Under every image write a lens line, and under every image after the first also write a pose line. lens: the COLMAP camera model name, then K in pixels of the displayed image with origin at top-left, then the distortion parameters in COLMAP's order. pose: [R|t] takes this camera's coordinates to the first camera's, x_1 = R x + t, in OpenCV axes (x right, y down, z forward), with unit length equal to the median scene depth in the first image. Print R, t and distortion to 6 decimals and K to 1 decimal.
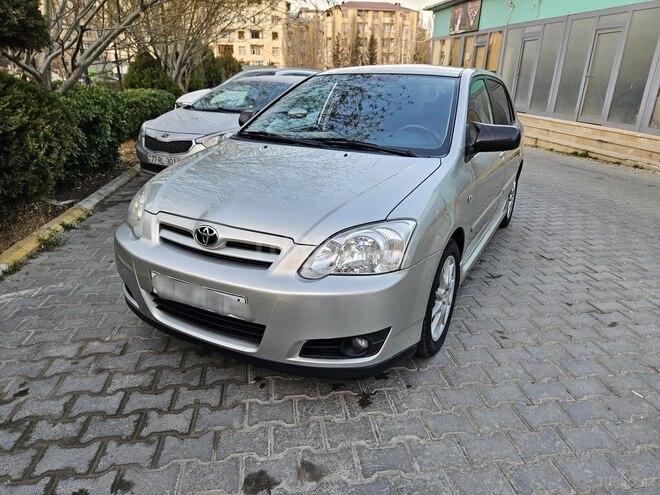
lens RADIAL K [[442.1, 0, 334.0], [0, 442.1, 247.2], [0, 0, 1]] dist [0.070791, -0.055549]
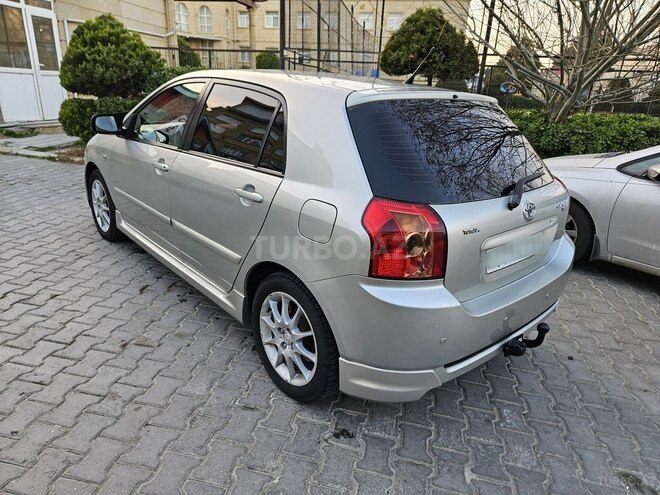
lens RADIAL K [[442.1, 0, 329.0], [0, 442.1, 251.1], [0, 0, 1]] dist [0.070791, -0.055549]
pose [[-0.345808, 0.291638, -0.891832, 1.192486], [-0.385113, 0.822611, 0.418330, -0.619589], [0.855631, 0.488118, -0.172152, 1.670856]]
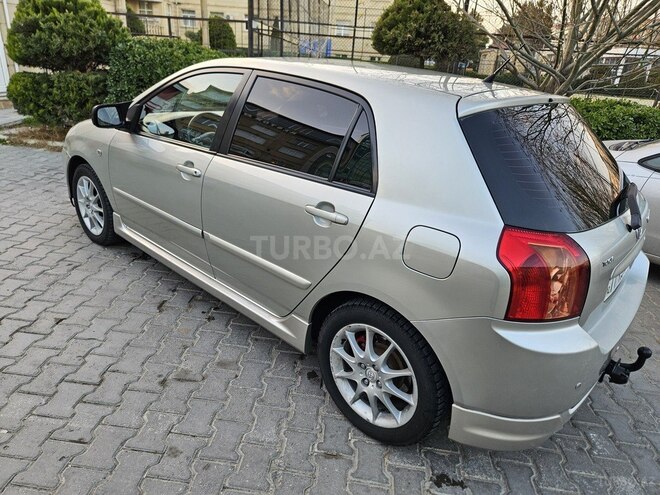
lens RADIAL K [[442.1, 0, 326.9], [0, 442.1, 247.5], [0, 0, 1]] dist [0.070791, -0.055549]
pose [[-0.240114, 0.345226, -0.907284, 1.149416], [-0.413639, 0.809147, 0.417354, -0.566168], [0.878207, 0.475501, -0.051488, 1.448227]]
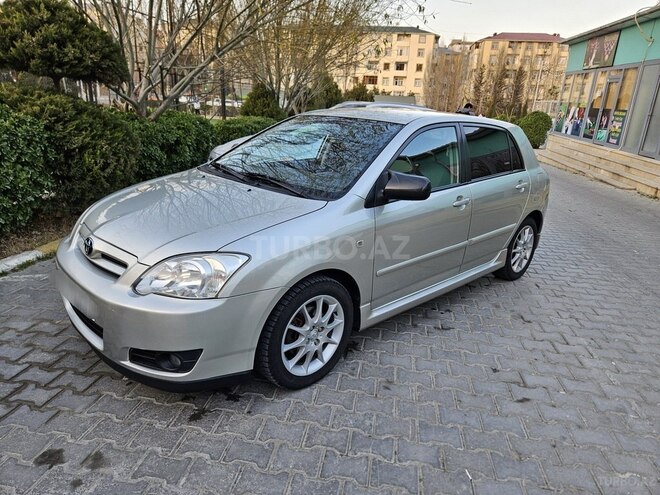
lens RADIAL K [[442.1, 0, 334.5], [0, 442.1, 248.1], [0, 0, 1]] dist [0.070791, -0.055549]
pose [[0.953866, 0.121716, -0.274455, 0.434567], [-0.136858, 0.989913, -0.036639, -0.043320], [0.267227, 0.072510, 0.960902, 0.009447]]
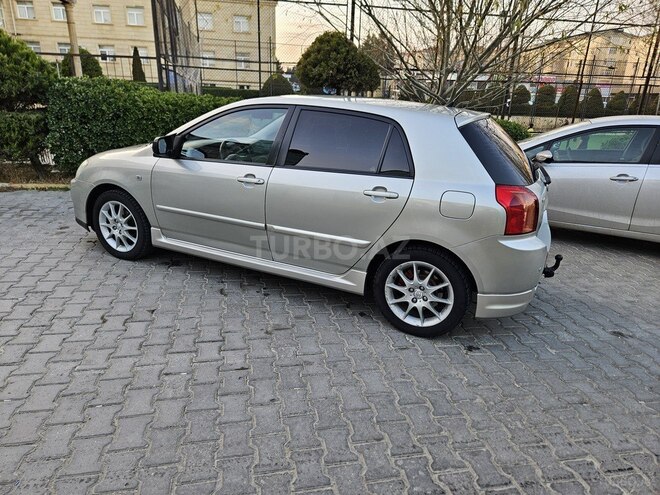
lens RADIAL K [[442.1, 0, 329.4], [0, 442.1, 250.3], [0, 0, 1]] dist [0.070791, -0.055549]
pose [[0.053601, 0.314125, -0.947867, 1.519463], [-0.391025, 0.880029, 0.269532, -0.453767], [0.918818, 0.356193, 0.170001, 1.170143]]
